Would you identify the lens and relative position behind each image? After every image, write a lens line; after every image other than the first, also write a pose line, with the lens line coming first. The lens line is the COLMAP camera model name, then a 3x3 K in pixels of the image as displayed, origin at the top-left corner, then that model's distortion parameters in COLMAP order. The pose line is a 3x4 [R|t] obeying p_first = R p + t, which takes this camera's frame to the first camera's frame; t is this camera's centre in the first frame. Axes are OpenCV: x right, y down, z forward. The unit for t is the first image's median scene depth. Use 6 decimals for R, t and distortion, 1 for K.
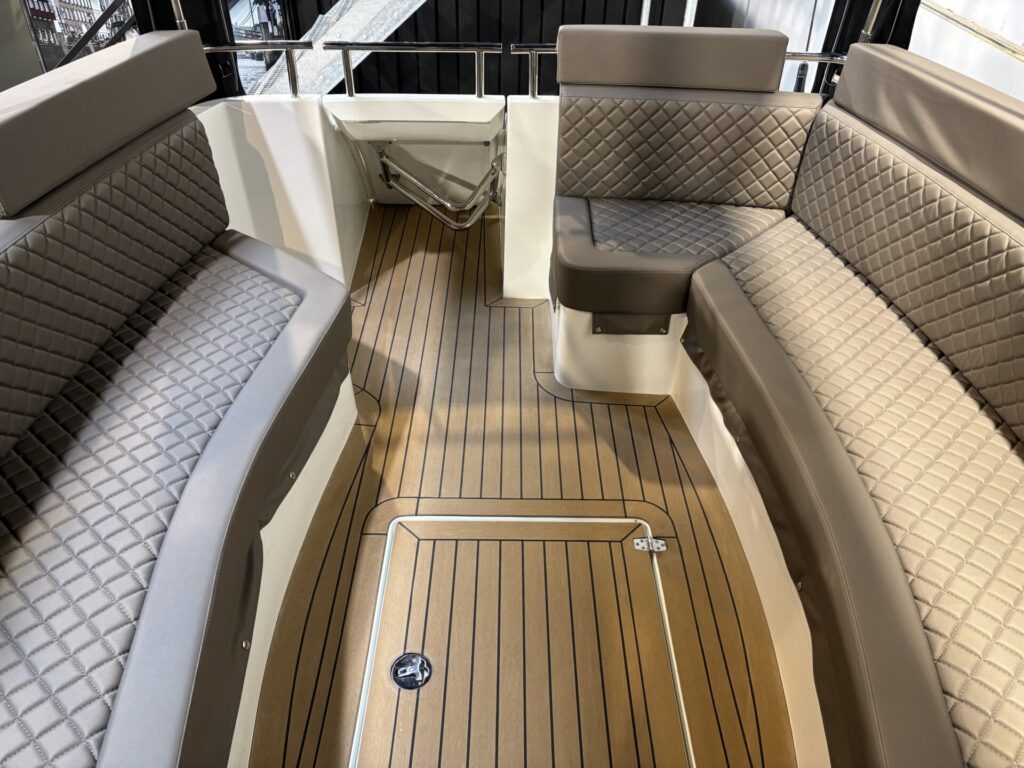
lens RADIAL K [[763.5, 0, 512.0], [0, 763.5, 384.0], [0, 0, 1]] dist [-0.001114, -0.002030]
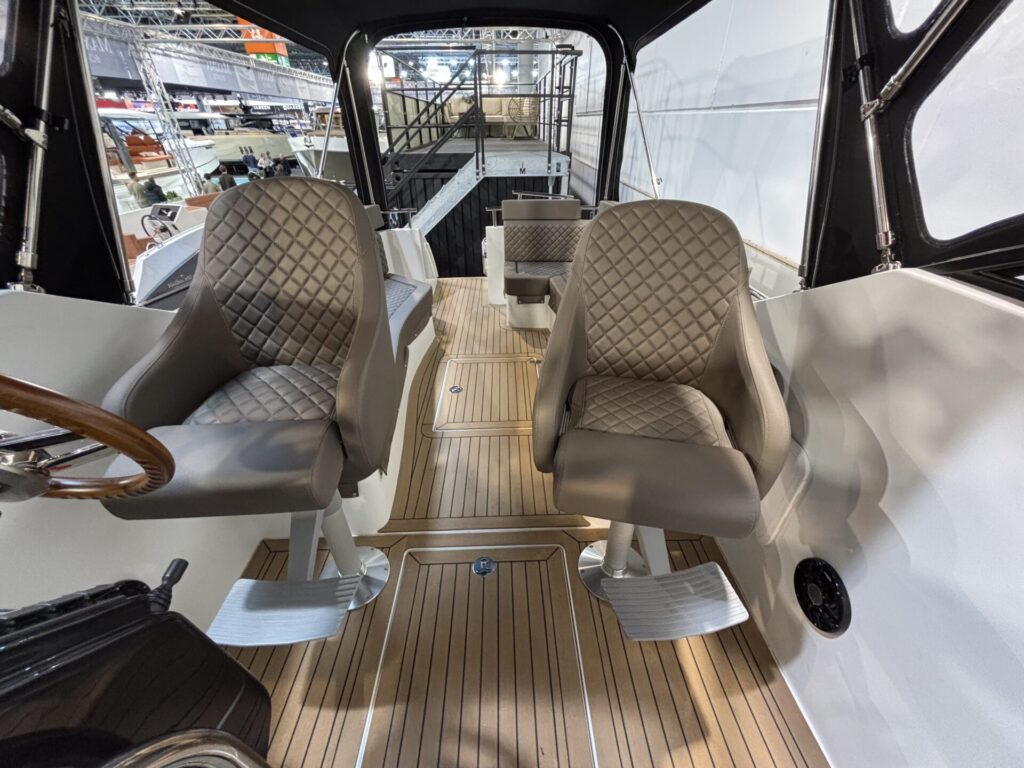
lens RADIAL K [[408.7, 0, 512.0], [0, 408.7, 384.0], [0, 0, 1]] dist [0.000207, 0.000002]
pose [[0.999235, -0.038838, 0.004550, 0.066150], [0.039083, 0.995722, -0.083731, 0.357475], [-0.001279, 0.083845, 0.996478, -0.487806]]
